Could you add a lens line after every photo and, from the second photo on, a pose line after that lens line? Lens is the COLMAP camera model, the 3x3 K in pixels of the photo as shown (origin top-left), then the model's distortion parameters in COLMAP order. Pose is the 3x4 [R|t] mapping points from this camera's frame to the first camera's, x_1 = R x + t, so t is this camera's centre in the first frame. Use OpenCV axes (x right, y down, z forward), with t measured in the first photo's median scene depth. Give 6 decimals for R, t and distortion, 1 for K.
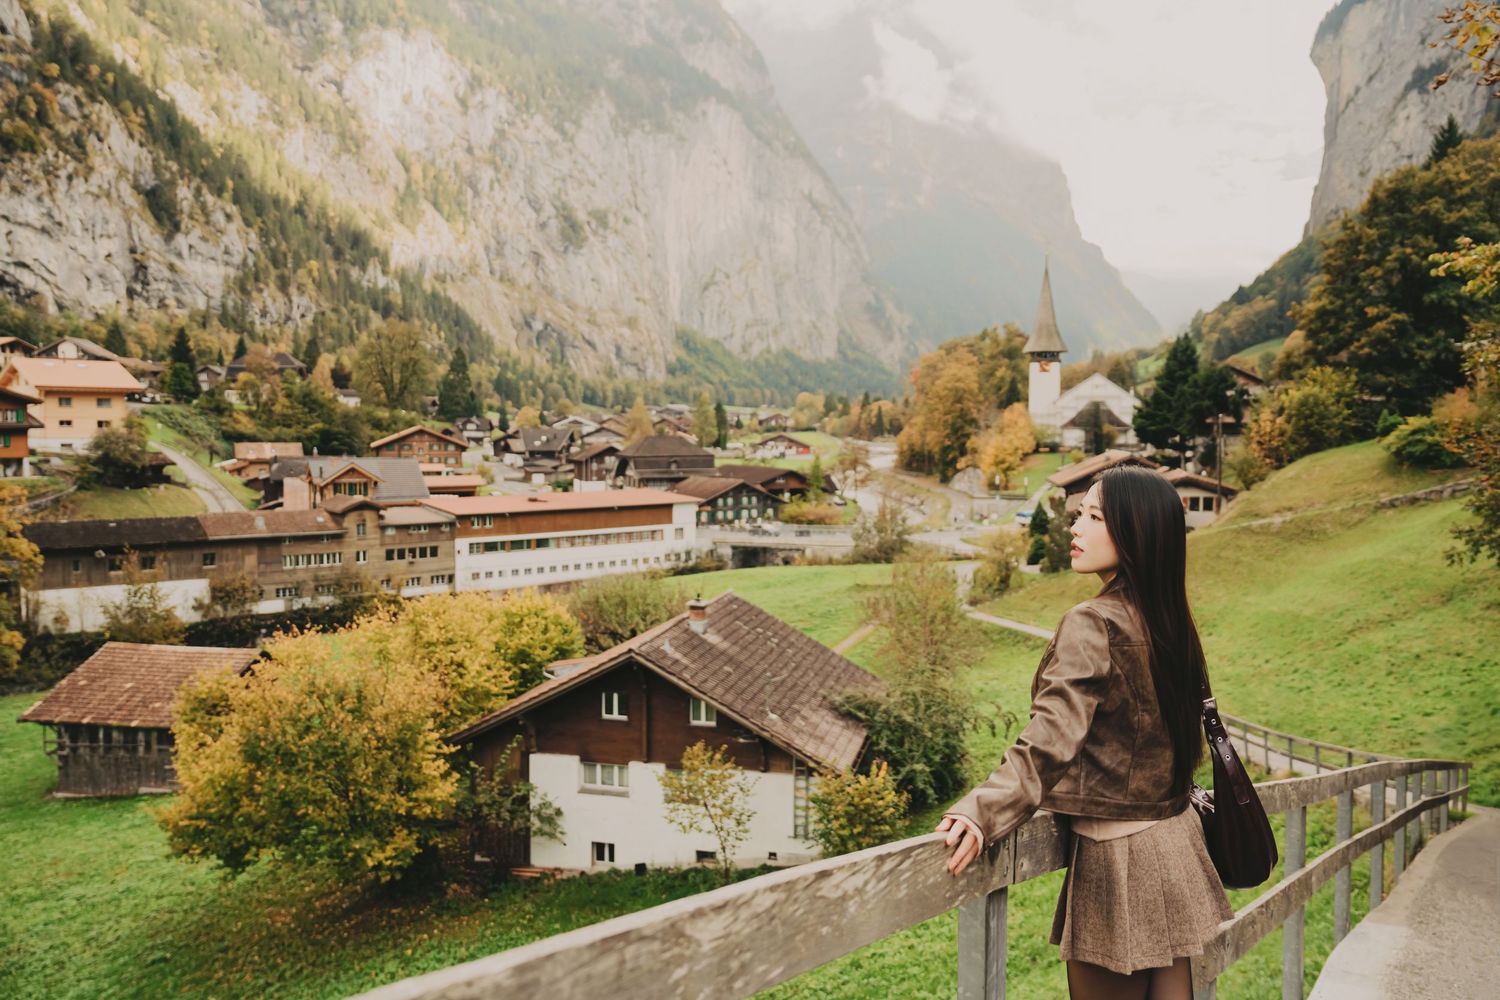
lens RADIAL K [[1126.9, 0, 782.8], [0, 1126.9, 521.0], [0, 0, 1]] dist [-0.098335, 0.074085]
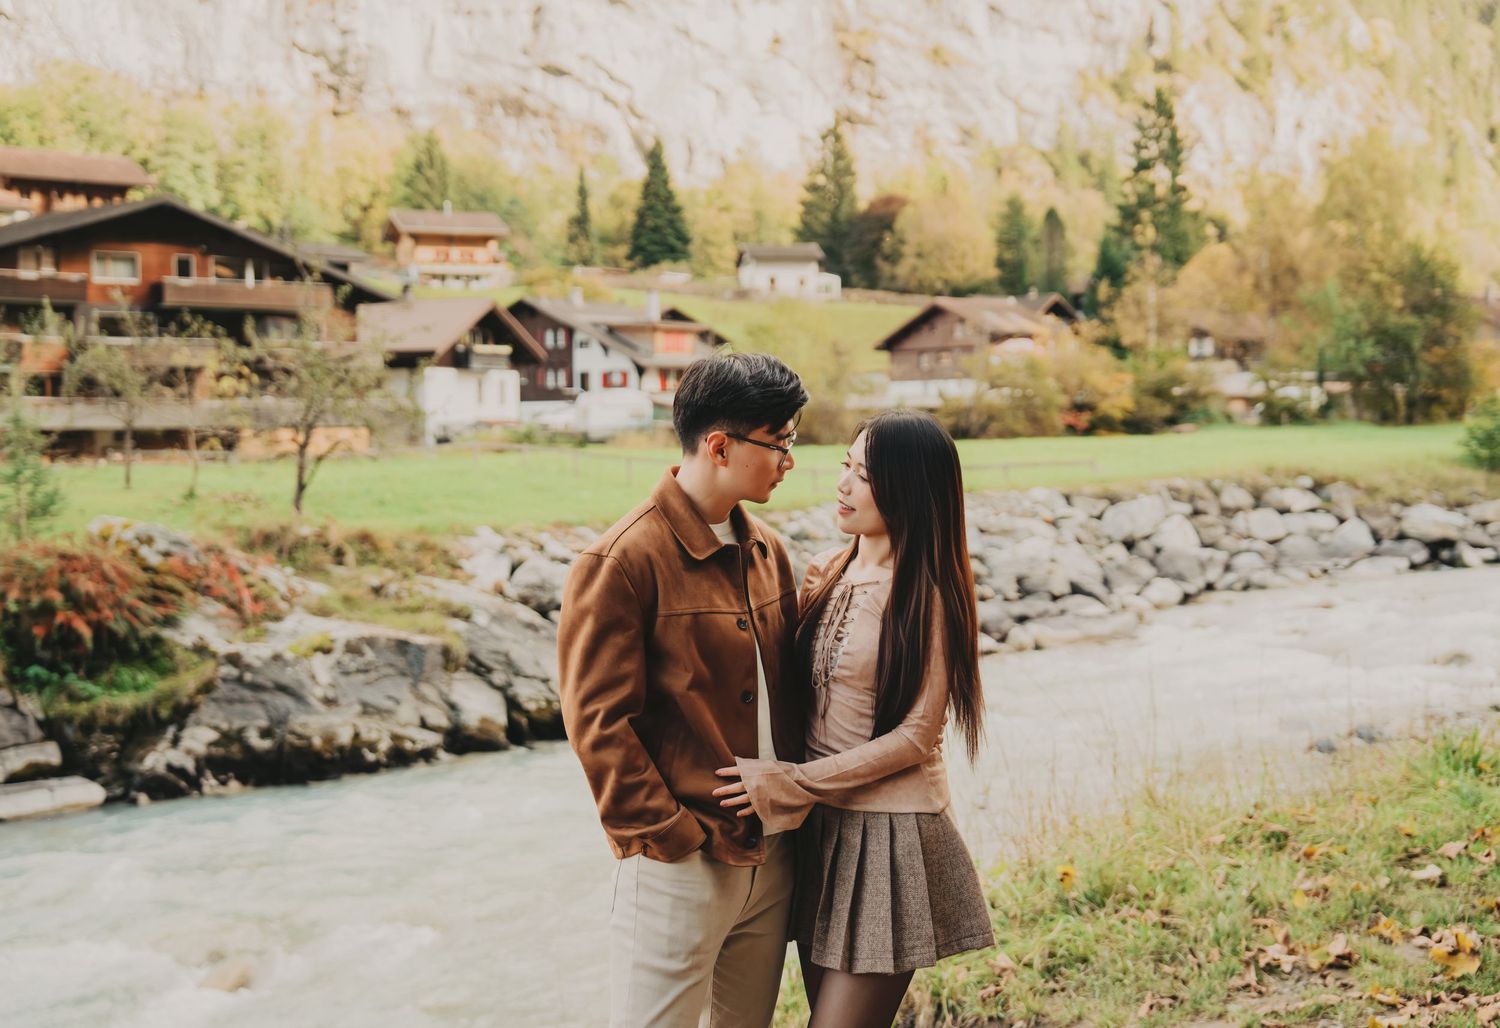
lens RADIAL K [[2077.5, 0, 750.5], [0, 2077.5, 496.6], [0, 0, 1]] dist [0.167789, 0.018436]
pose [[0.648010, -0.008174, -0.761588, 0.080074], [-0.037381, 0.998396, -0.042522, -0.005258], [0.760714, 0.056023, 0.646665, 0.461691]]
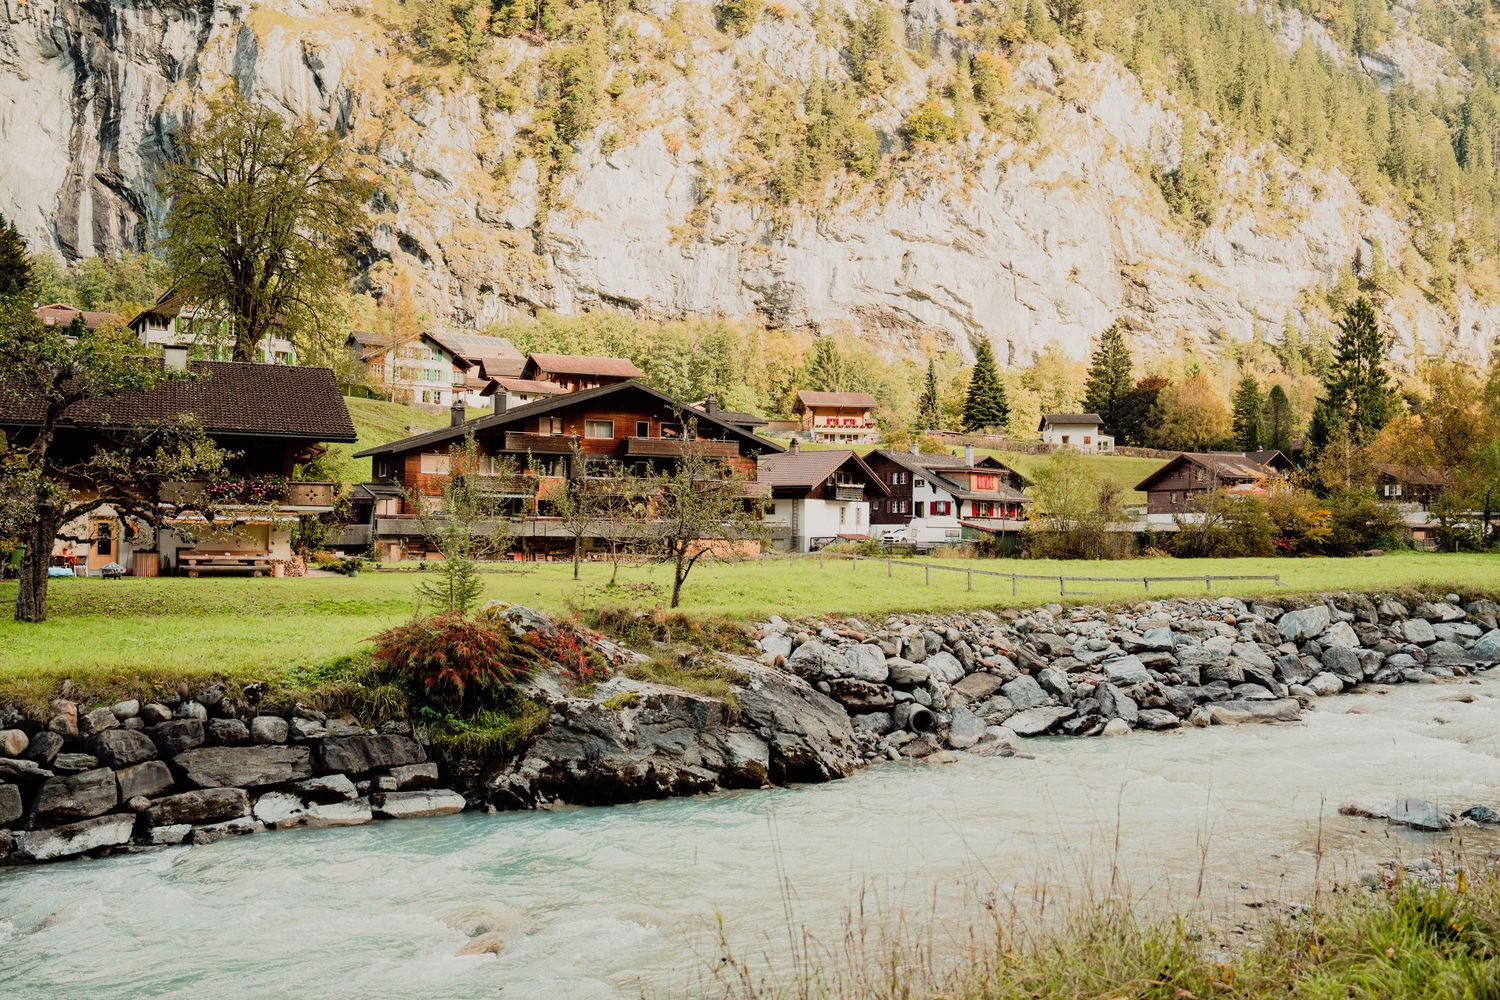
lens RADIAL K [[1452.4, 0, 734.3], [0, 1452.4, 493.8], [0, 0, 1]] dist [-0.015312, 0.140893]
pose [[0.466942, -0.051774, -0.882771, 0.077796], [-0.071961, 0.992749, -0.096288, -0.005967], [0.881355, 0.108486, 0.459830, 0.468906]]
